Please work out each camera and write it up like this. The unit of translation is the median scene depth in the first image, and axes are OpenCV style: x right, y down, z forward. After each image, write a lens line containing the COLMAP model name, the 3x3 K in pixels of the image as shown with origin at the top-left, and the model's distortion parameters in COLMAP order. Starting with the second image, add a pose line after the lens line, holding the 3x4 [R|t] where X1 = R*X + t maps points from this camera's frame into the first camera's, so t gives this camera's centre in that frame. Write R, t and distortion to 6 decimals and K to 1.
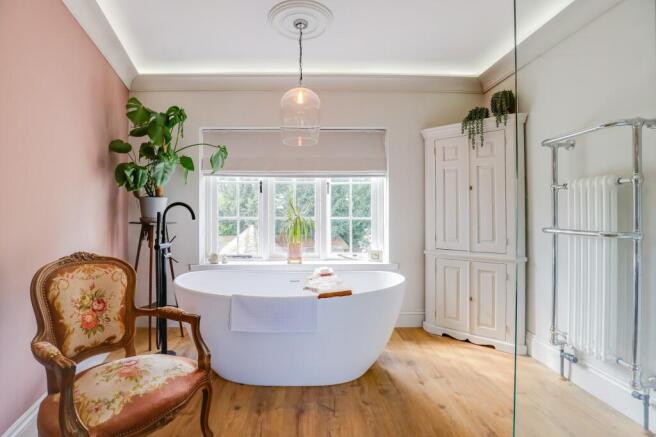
lens RADIAL K [[317.5, 0, 313.5], [0, 317.5, 212.6], [0, 0, 1]] dist [-0.035266, 0.000415]
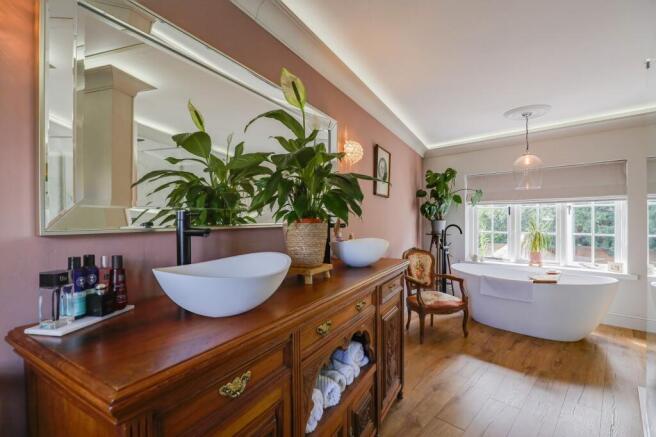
lens RADIAL K [[300.2, 0, 328.0], [0, 300.2, 218.5], [0, 0, 1]] dist [-0.029880, 0.000606]
pose [[0.704313, -0.003867, -0.709879, 0.263493], [0.003321, 0.999992, -0.002153, -0.058148], [0.709882, -0.000841, 0.704321, -0.661081]]
